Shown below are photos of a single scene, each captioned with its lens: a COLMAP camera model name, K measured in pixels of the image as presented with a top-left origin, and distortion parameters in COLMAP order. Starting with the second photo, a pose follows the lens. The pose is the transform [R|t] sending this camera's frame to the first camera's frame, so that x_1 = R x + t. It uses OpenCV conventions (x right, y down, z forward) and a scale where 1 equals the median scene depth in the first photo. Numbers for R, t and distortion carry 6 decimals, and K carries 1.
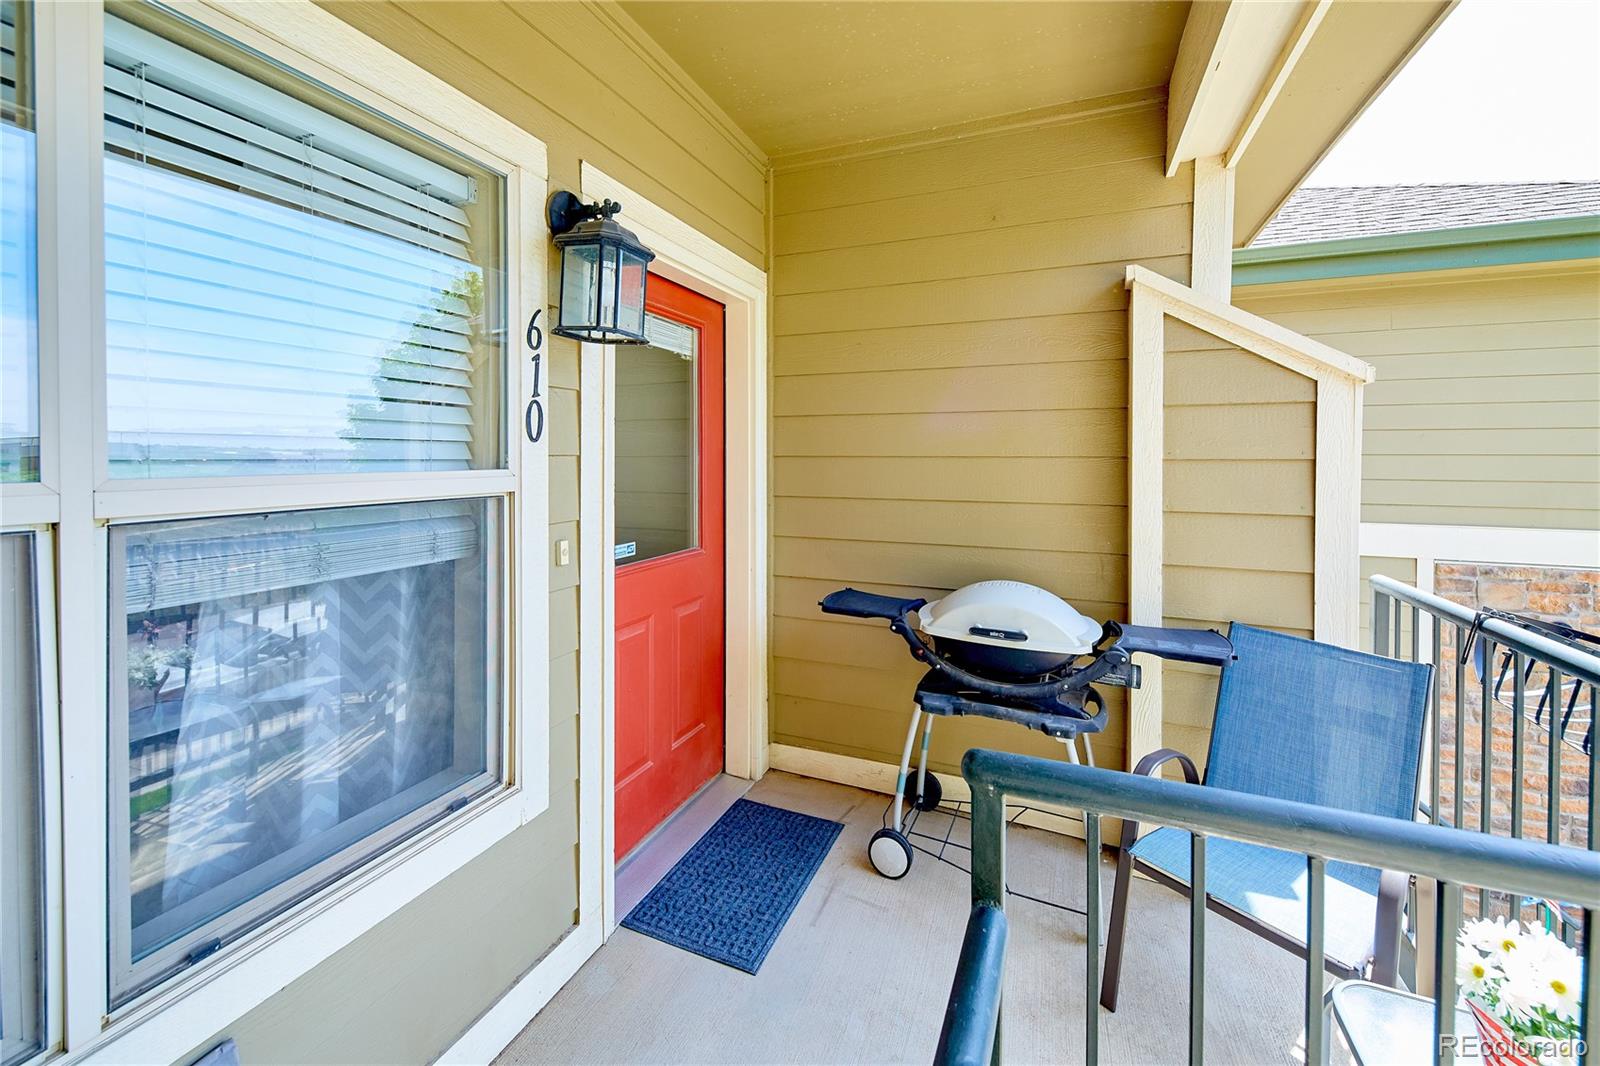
lens RADIAL K [[643.4, 0, 800.1], [0, 643.4, 463.1], [0, 0, 1]] dist [0.000877, 0.000186]
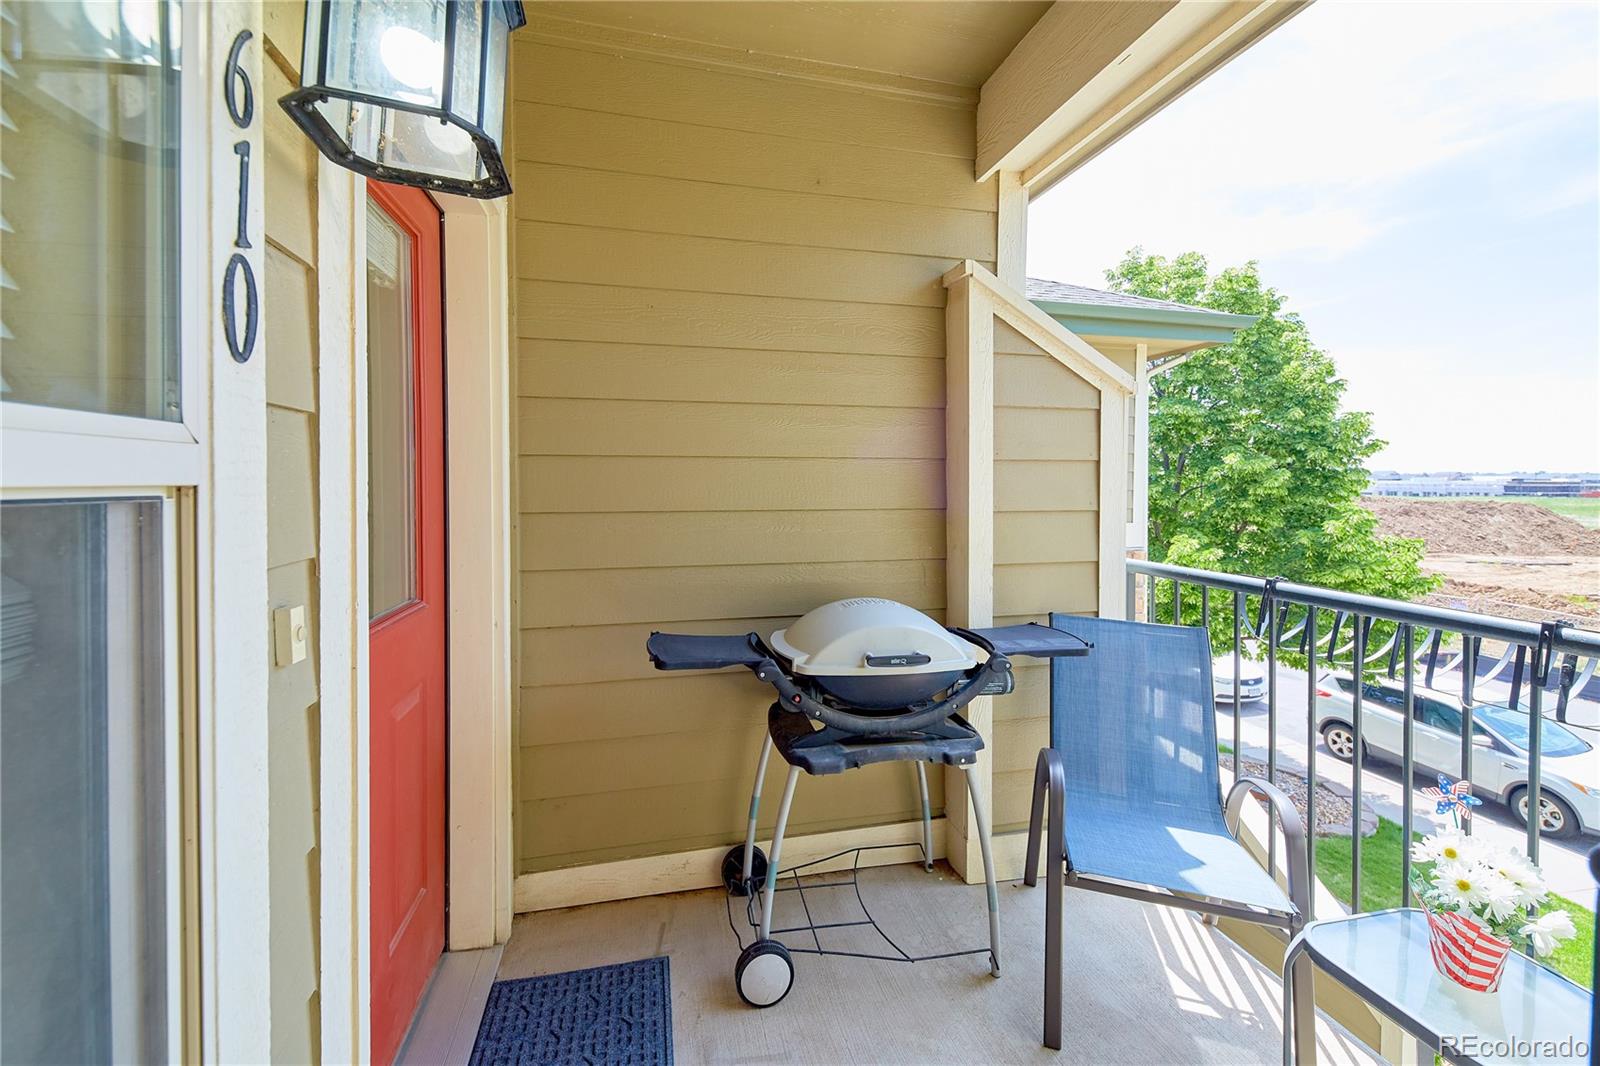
lens RADIAL K [[652.5, 0, 799.7], [0, 652.5, 489.8], [0, 0, 1]] dist [0.008797, -0.000042]
pose [[0.808432, -0.008887, 0.588522, -0.276971], [0.007438, 0.999960, 0.004883, 0.033468], [-0.588542, 0.000430, 0.808466, 0.352354]]
